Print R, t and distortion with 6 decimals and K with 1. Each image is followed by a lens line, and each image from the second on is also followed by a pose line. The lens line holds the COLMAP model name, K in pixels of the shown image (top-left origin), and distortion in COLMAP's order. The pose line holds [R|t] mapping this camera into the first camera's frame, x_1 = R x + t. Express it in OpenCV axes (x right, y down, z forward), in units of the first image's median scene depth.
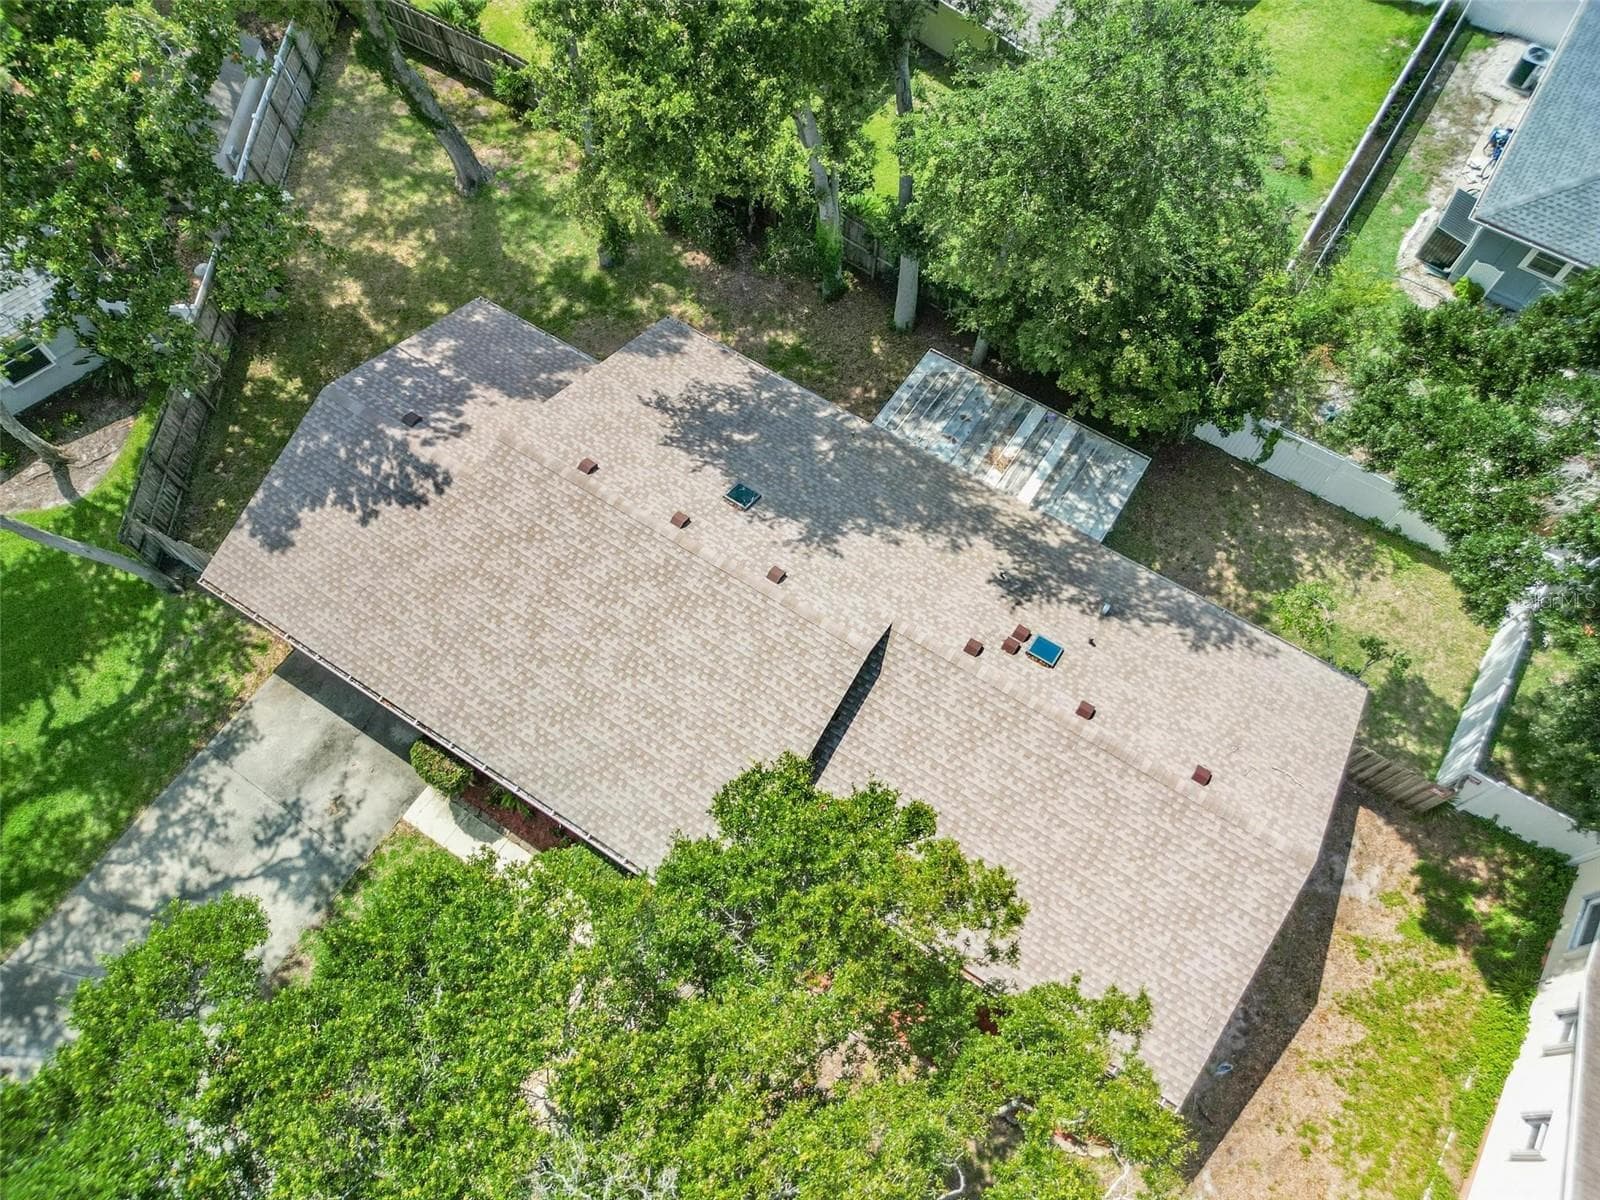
lens RADIAL K [[1133.9, 0, 800.0], [0, 1133.9, 600.0], [0, 0, 1]] dist [0.088712, -0.108160]
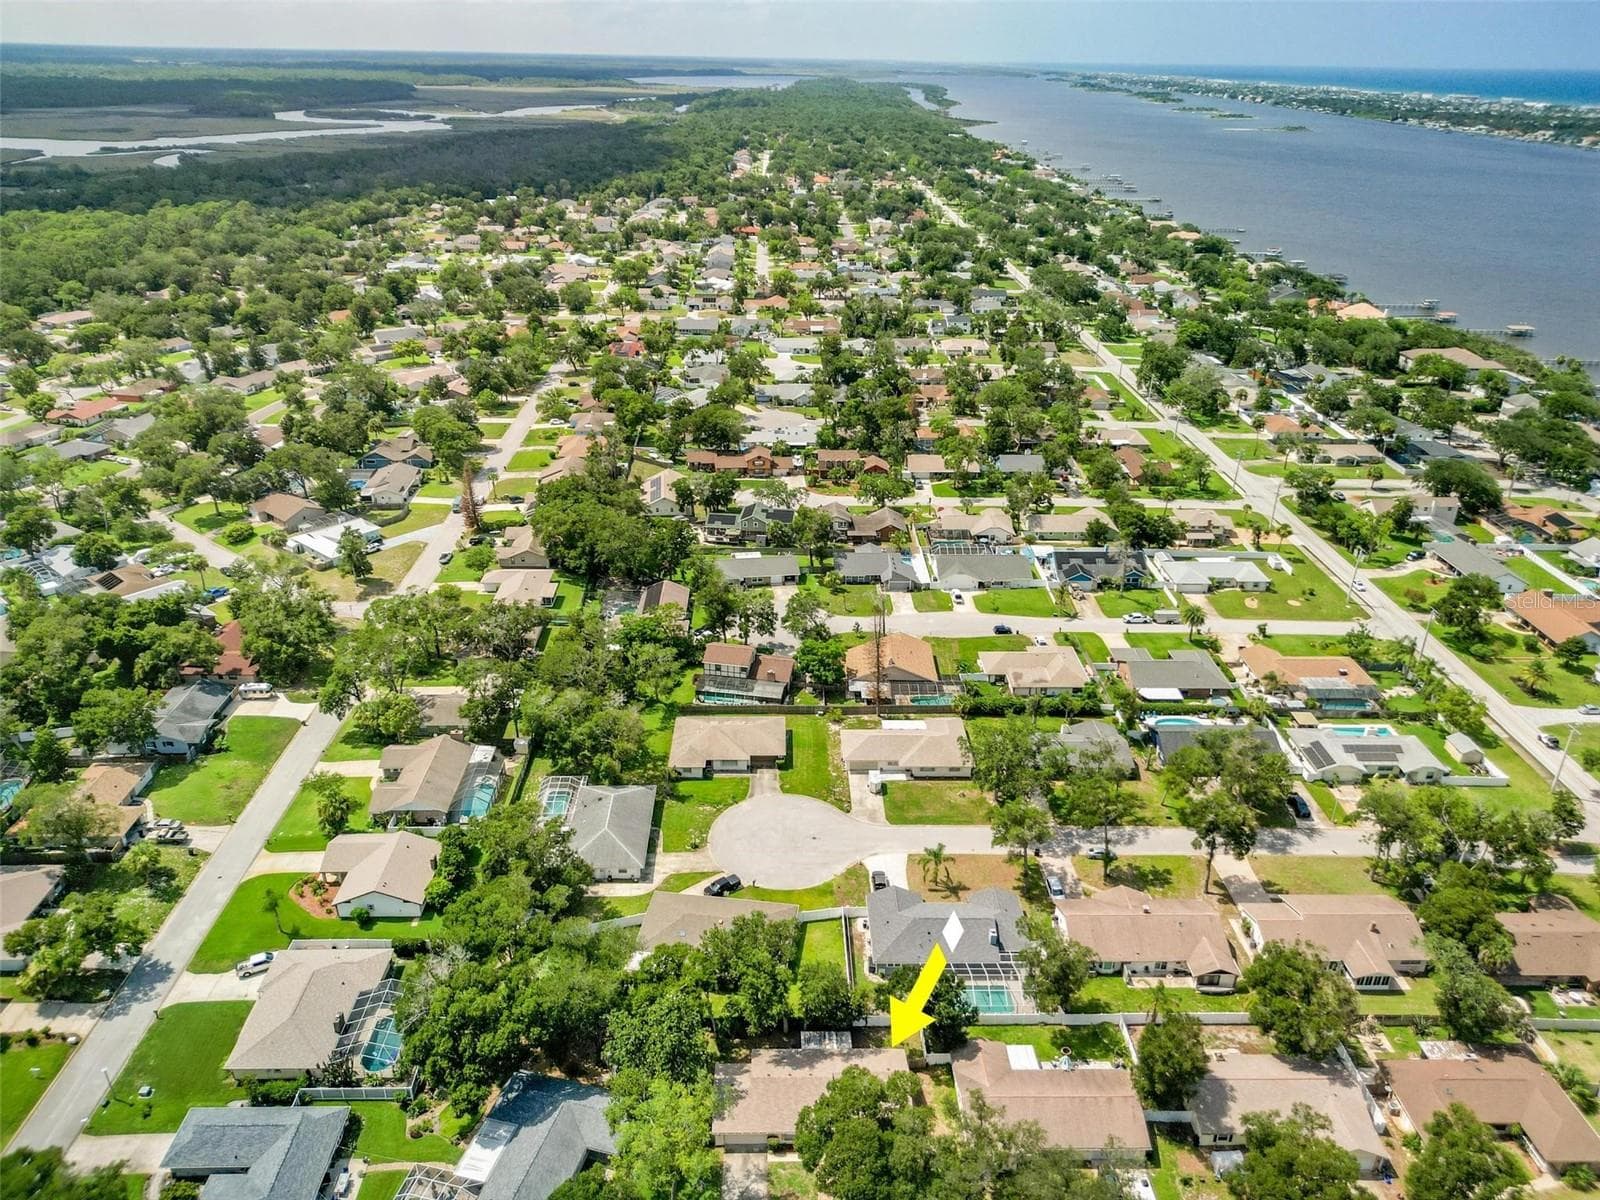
lens RADIAL K [[1133.9, 0, 800.0], [0, 1133.9, 600.0], [0, 0, 1]] dist [0.088712, -0.108160]
pose [[0.827977, -0.243930, 0.504928, -2.158907], [0.502698, 0.721885, -0.475580, 0.876650], [-0.248492, 0.647596, 0.720328, -4.204818]]
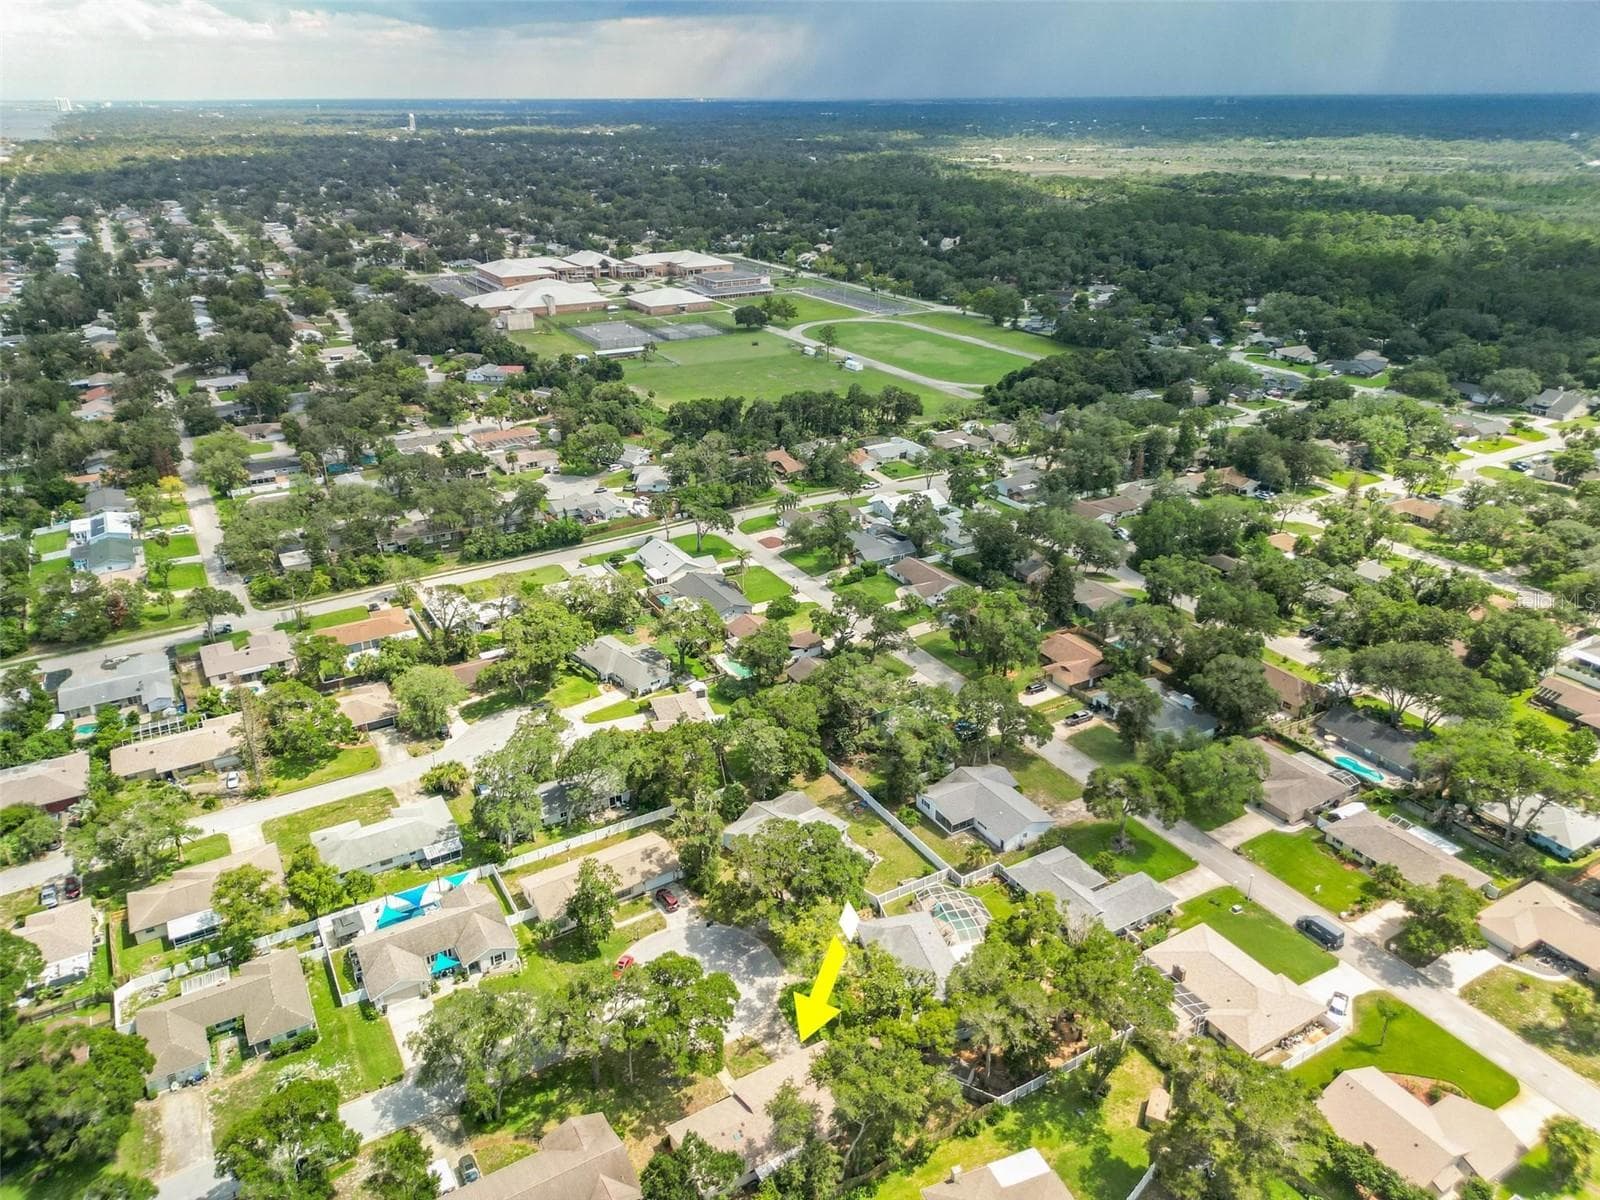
lens RADIAL K [[1133.9, 0, 800.0], [0, 1133.9, 600.0], [0, 0, 1]] dist [0.088712, -0.108160]
pose [[-0.450759, 0.355908, -0.818625, 3.337231], [-0.803248, 0.238304, 0.545898, -3.436377], [0.389371, 0.903626, 0.178465, -2.044474]]
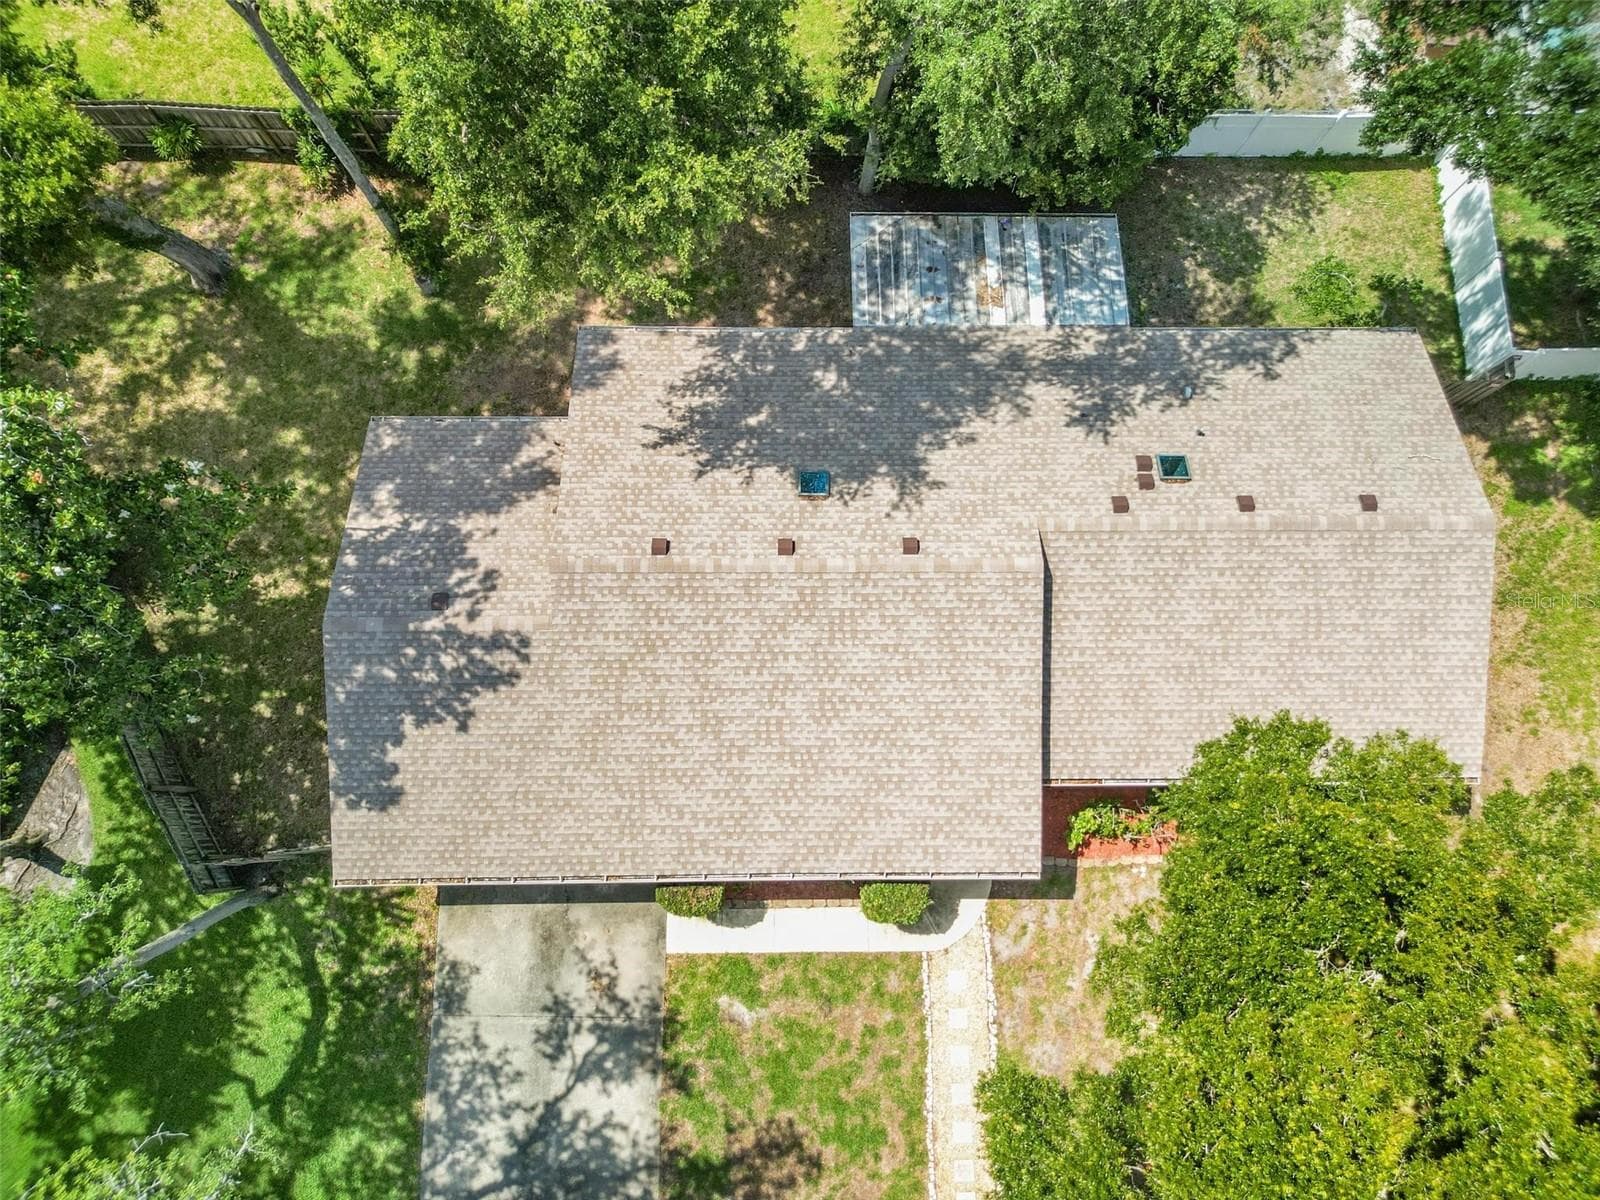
lens RADIAL K [[1126.8, 0, 800.0], [0, 1126.8, 600.0], [0, 0, 1]] dist [0.060955, -0.056140]
pose [[0.836277, -0.531306, 0.135476, -0.224944], [0.481702, 0.829941, 0.281354, -0.264375], [-0.261922, -0.170031, 0.949993, 0.121335]]
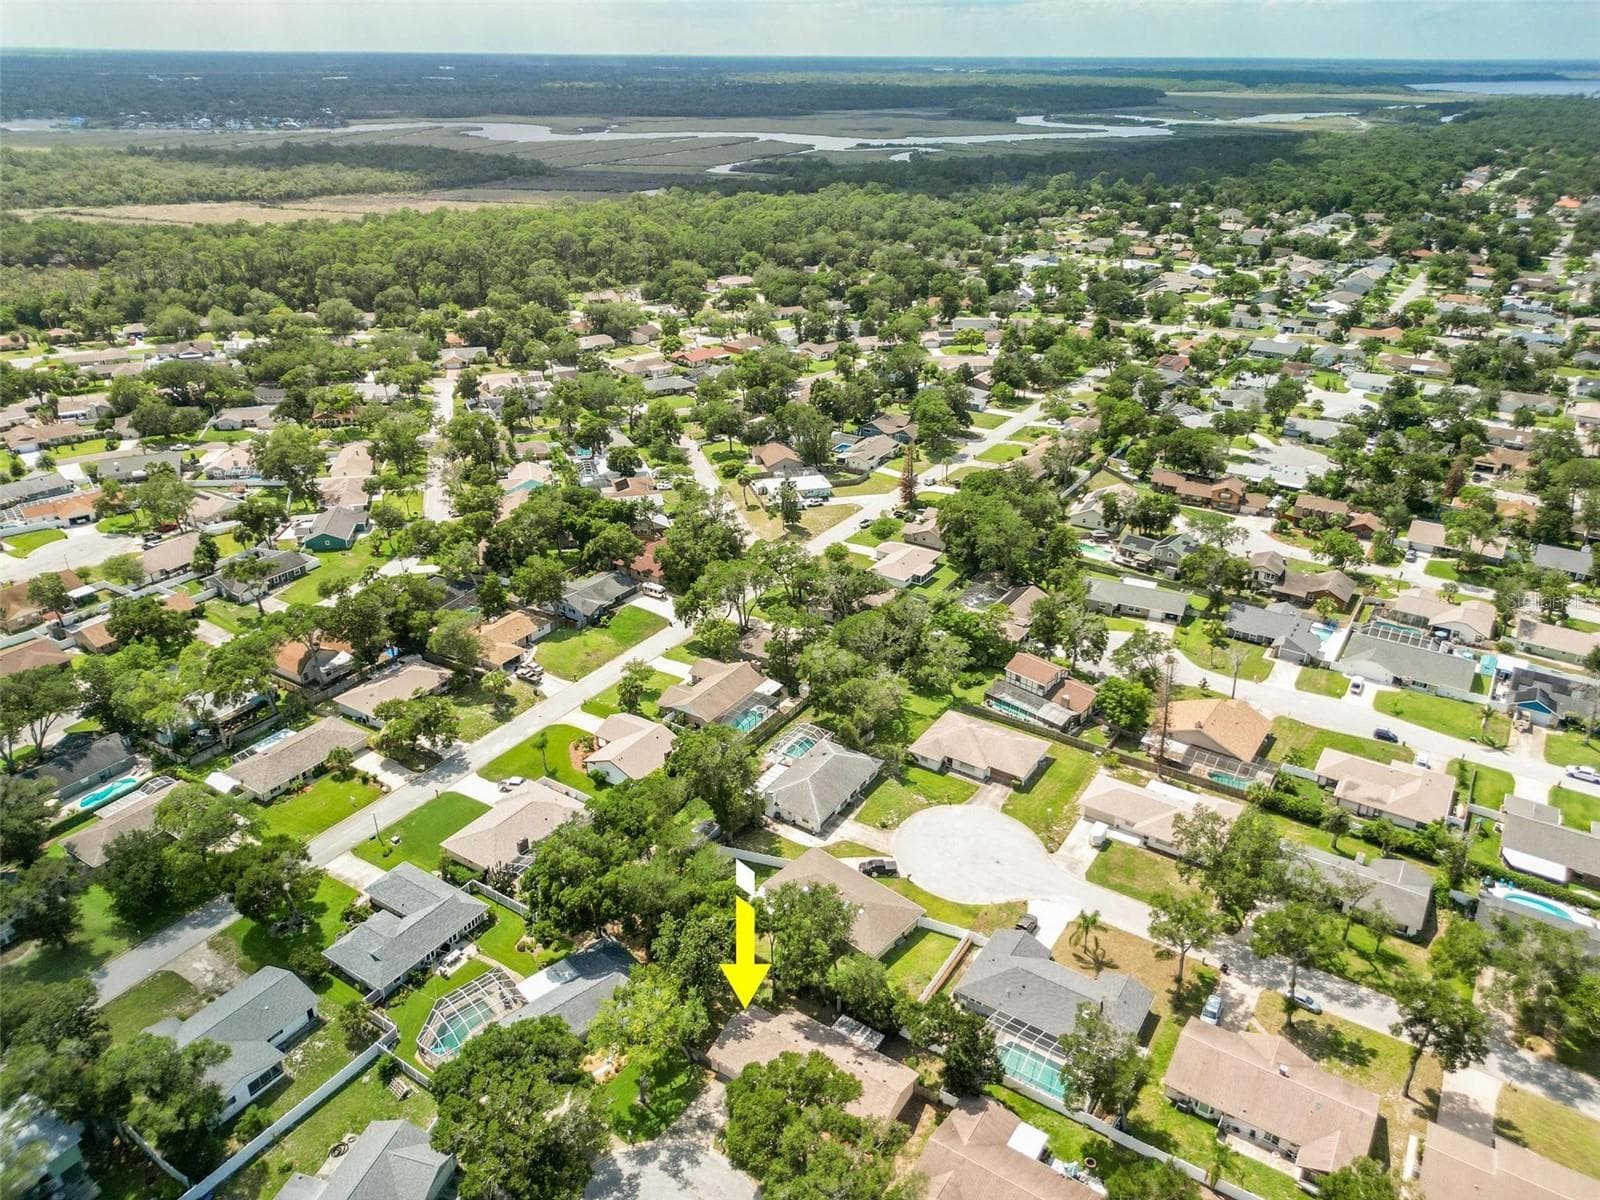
lens RADIAL K [[1133.9, 0, 800.0], [0, 1133.9, 600.0], [0, 0, 1]] dist [0.088712, -0.108160]
pose [[0.999962, -0.003103, -0.008117, -0.029105], [-0.002595, 0.784849, -0.619681, 1.639429], [0.008293, 0.619679, 0.784812, -4.545122]]
